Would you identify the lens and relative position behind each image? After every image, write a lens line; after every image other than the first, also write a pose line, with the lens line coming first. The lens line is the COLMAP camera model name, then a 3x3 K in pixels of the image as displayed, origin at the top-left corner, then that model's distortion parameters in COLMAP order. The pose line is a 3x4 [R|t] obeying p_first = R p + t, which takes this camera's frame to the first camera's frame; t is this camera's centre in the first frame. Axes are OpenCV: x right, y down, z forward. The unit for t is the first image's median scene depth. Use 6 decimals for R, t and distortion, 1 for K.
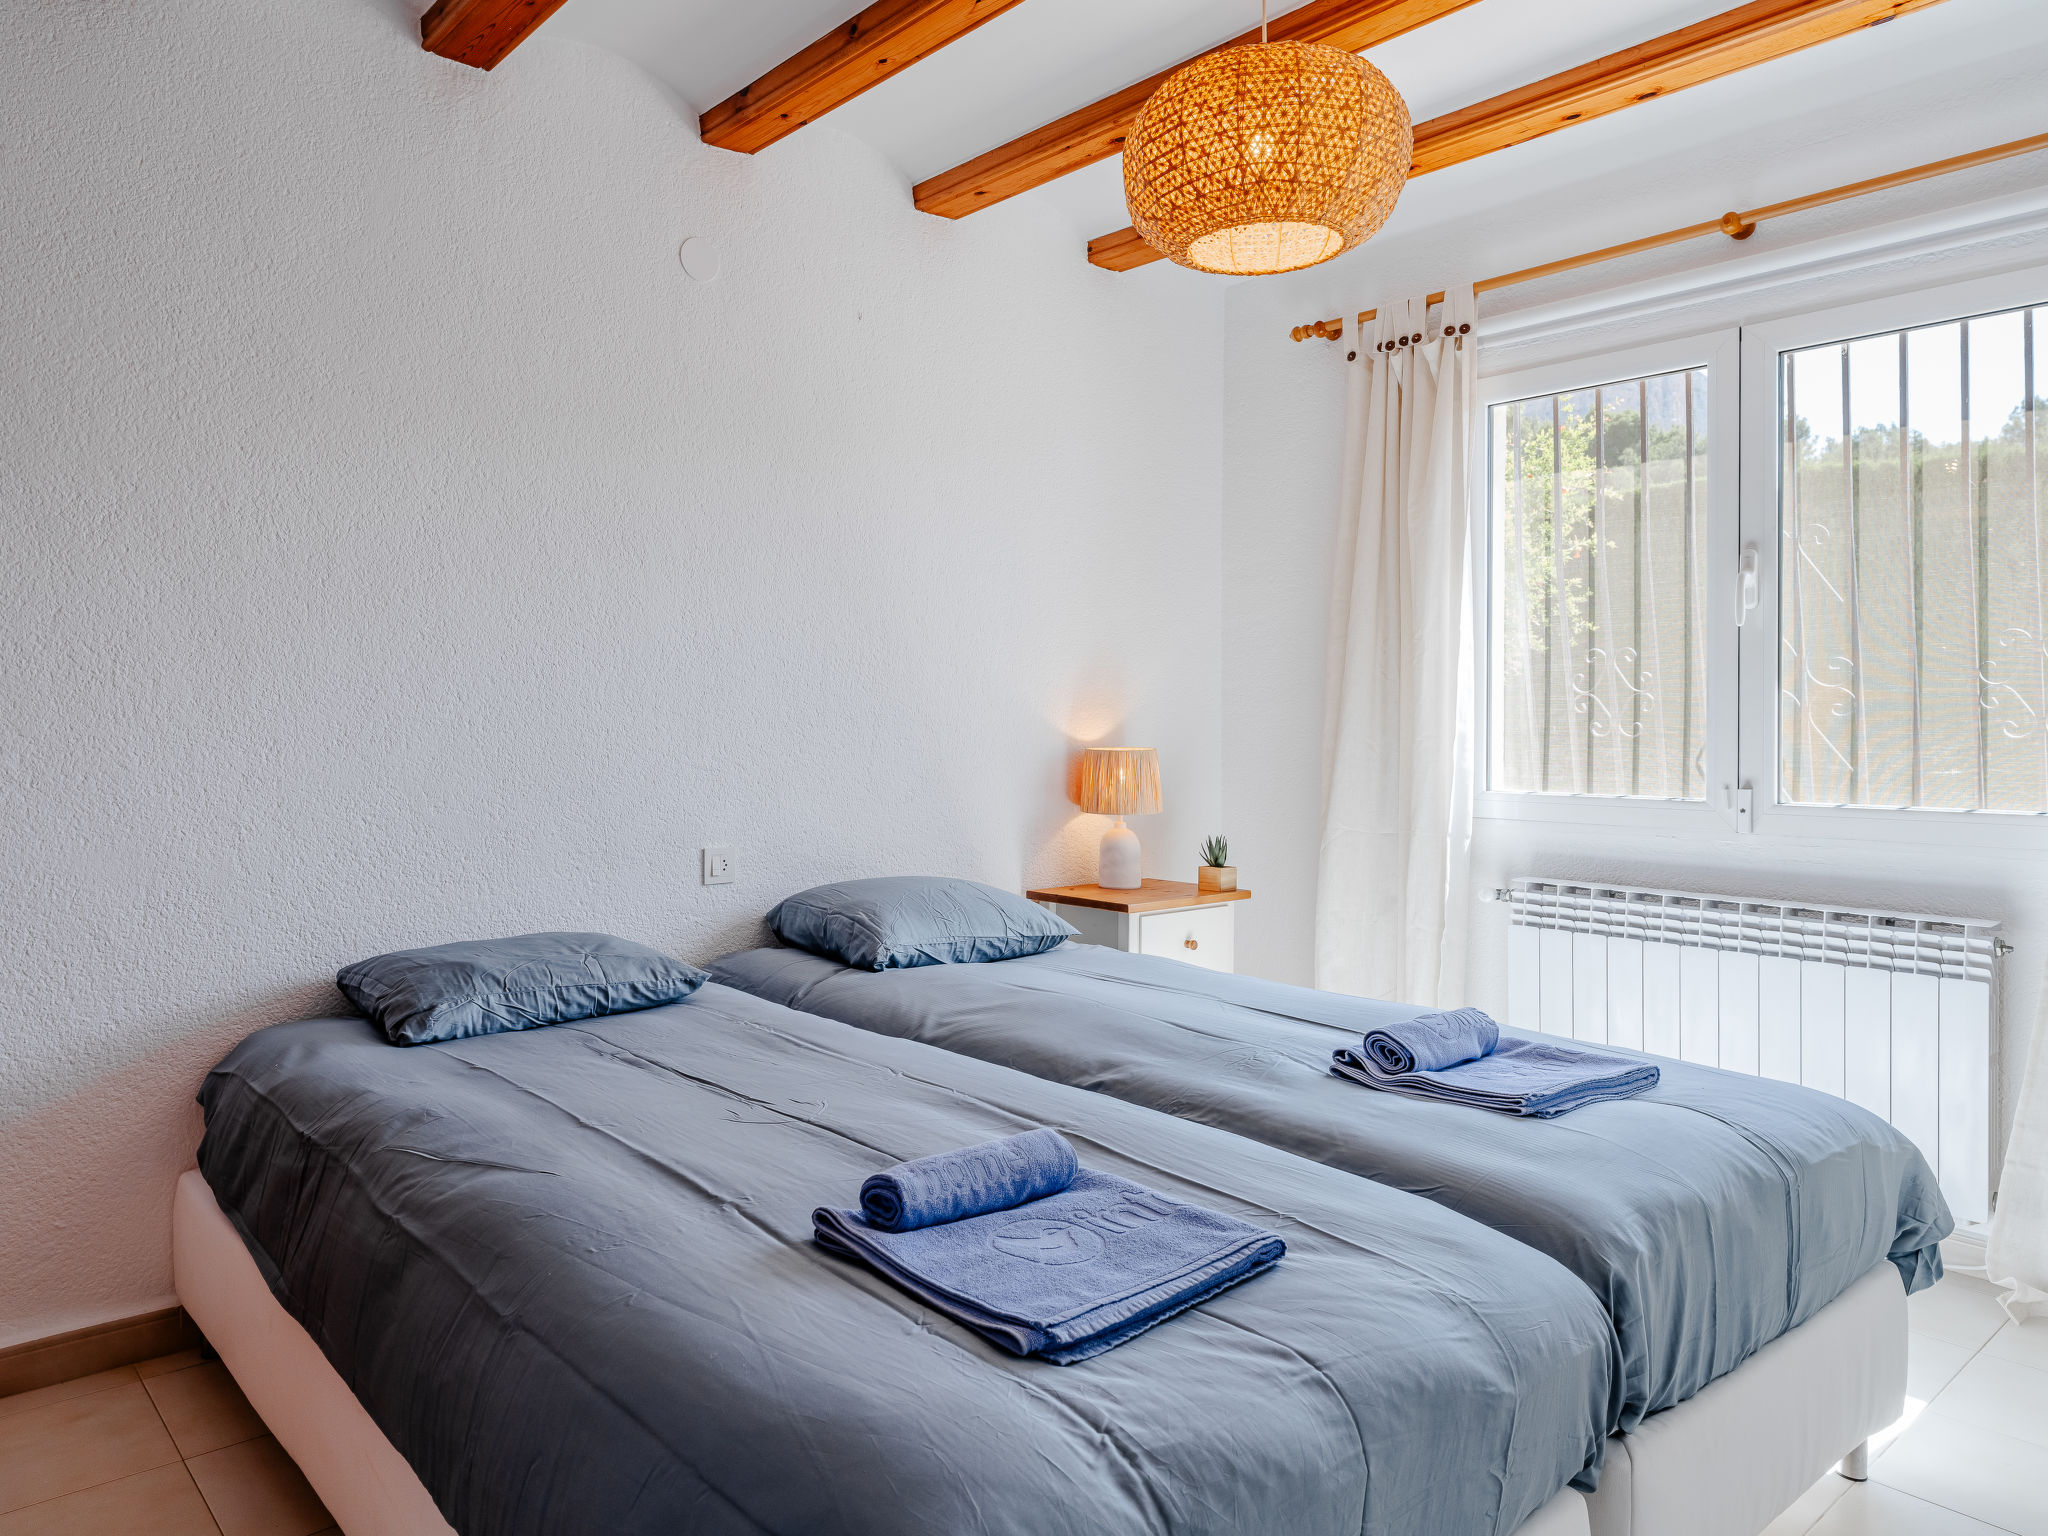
lens RADIAL K [[1263.0, 0, 1031.2], [0, 1263.0, 731.8], [0, 0, 1]] dist [-0.005749, 0.007892]
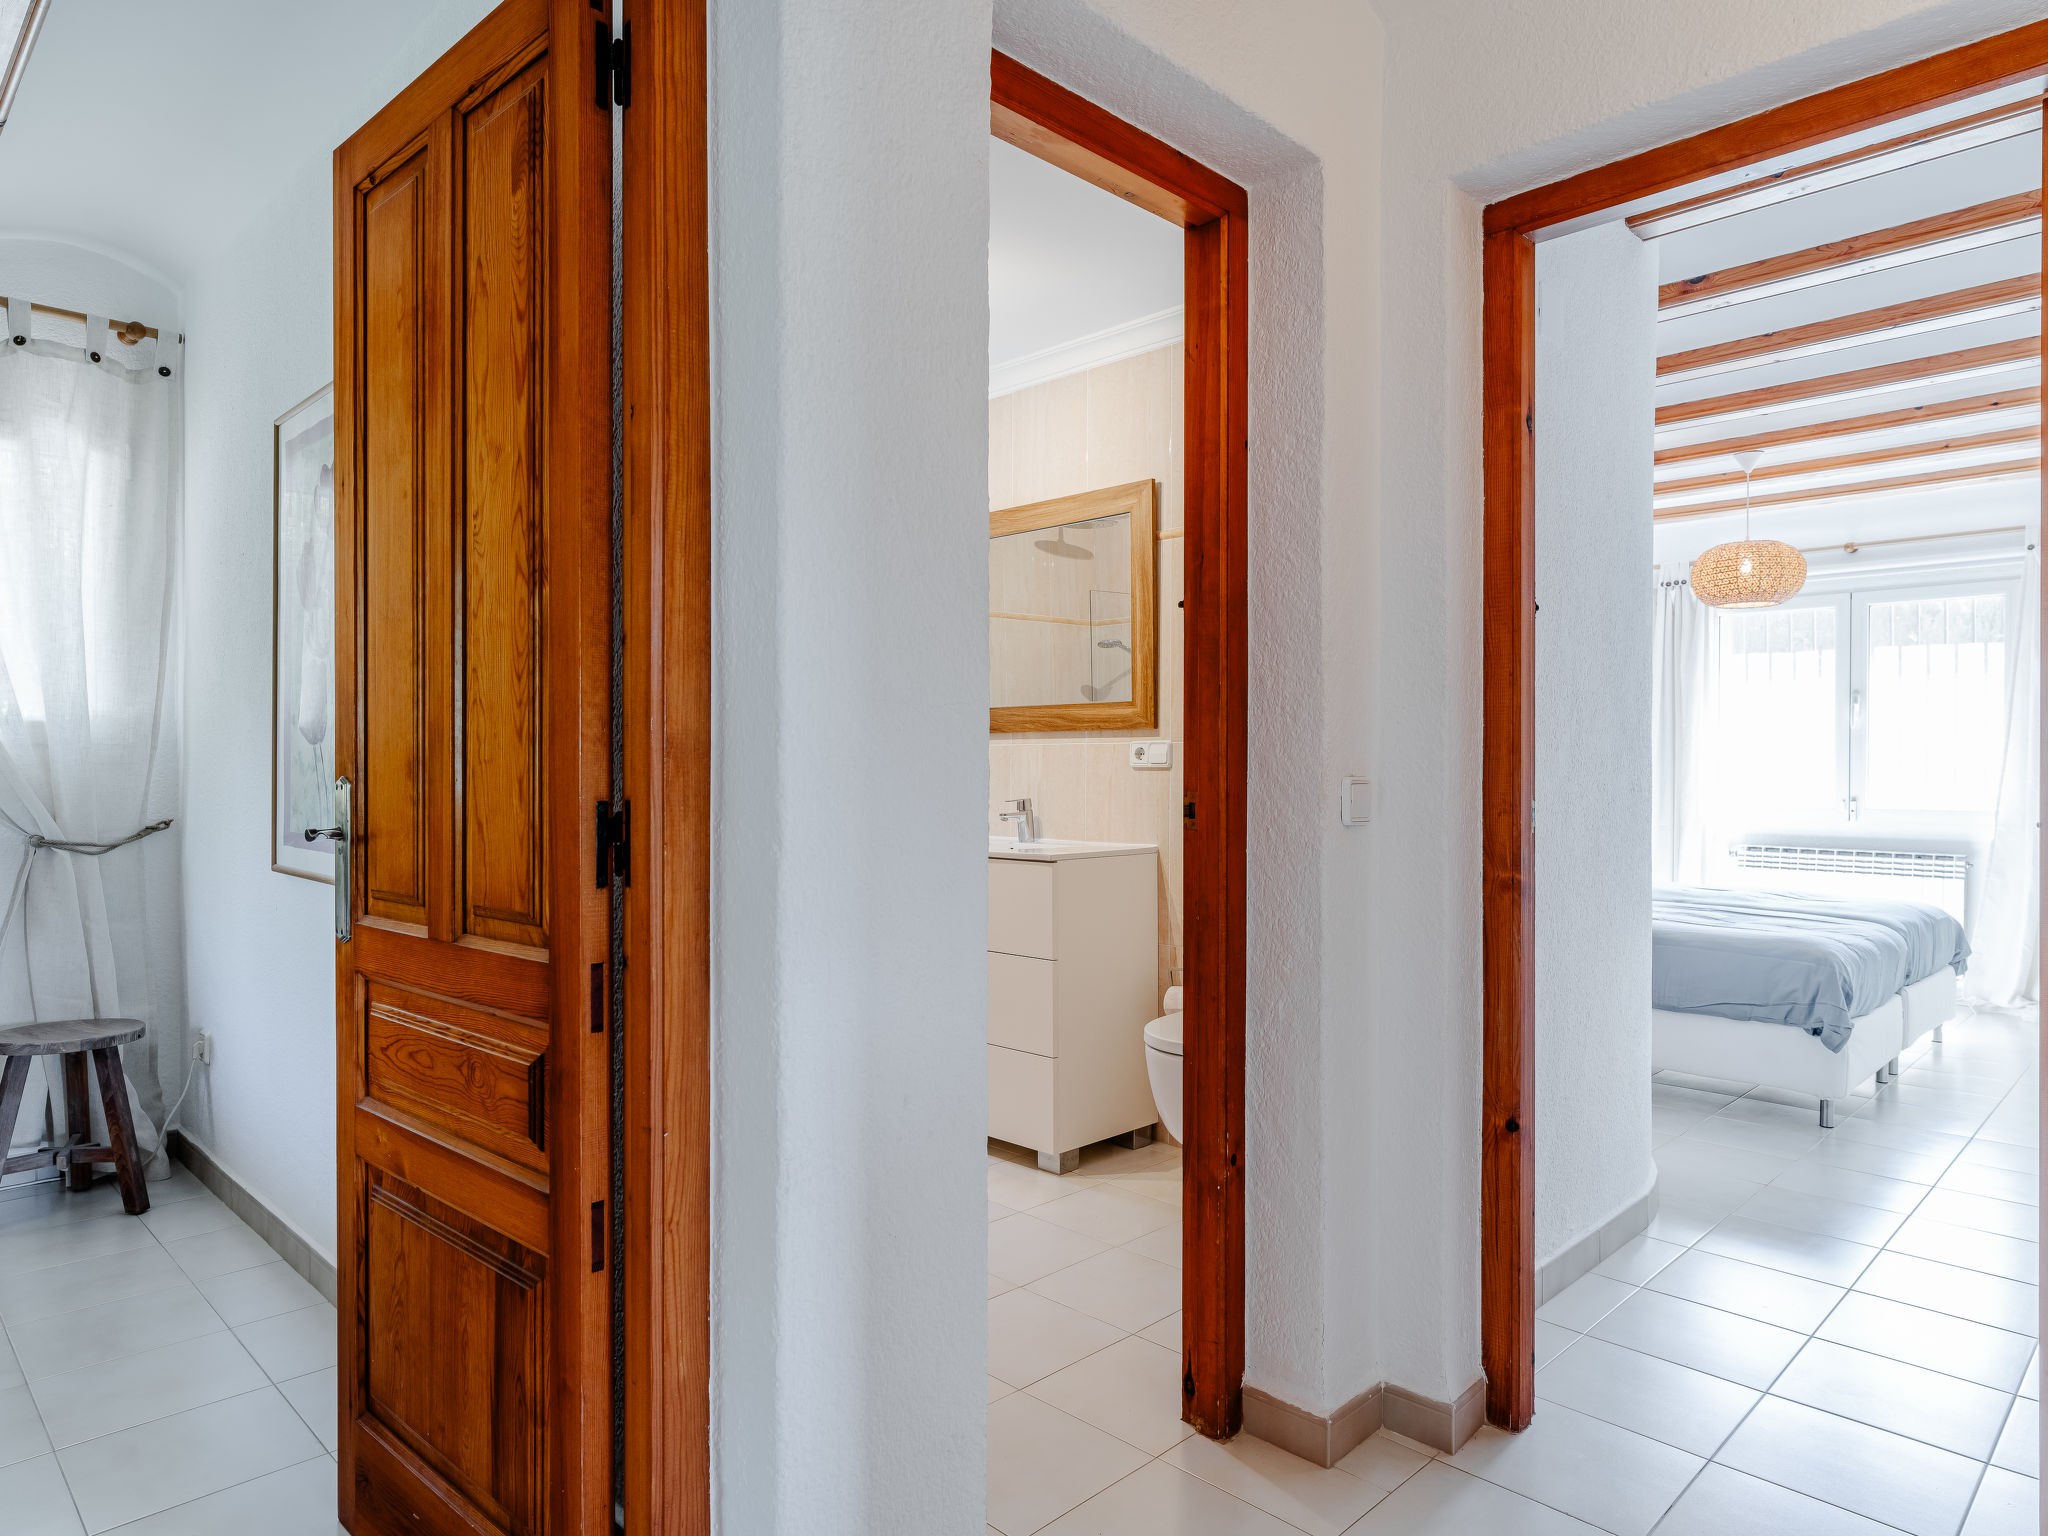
lens RADIAL K [[1263.0, 0, 1024.0], [0, 1263.0, 771.9], [0, 0, 1]] dist [-0.005749, 0.007892]
pose [[0.995227, -0.001715, 0.097573, -1.055559], [0.001626, 0.999998, 0.001000, -0.010135], [-0.097575, -0.000837, 0.995228, -1.023040]]
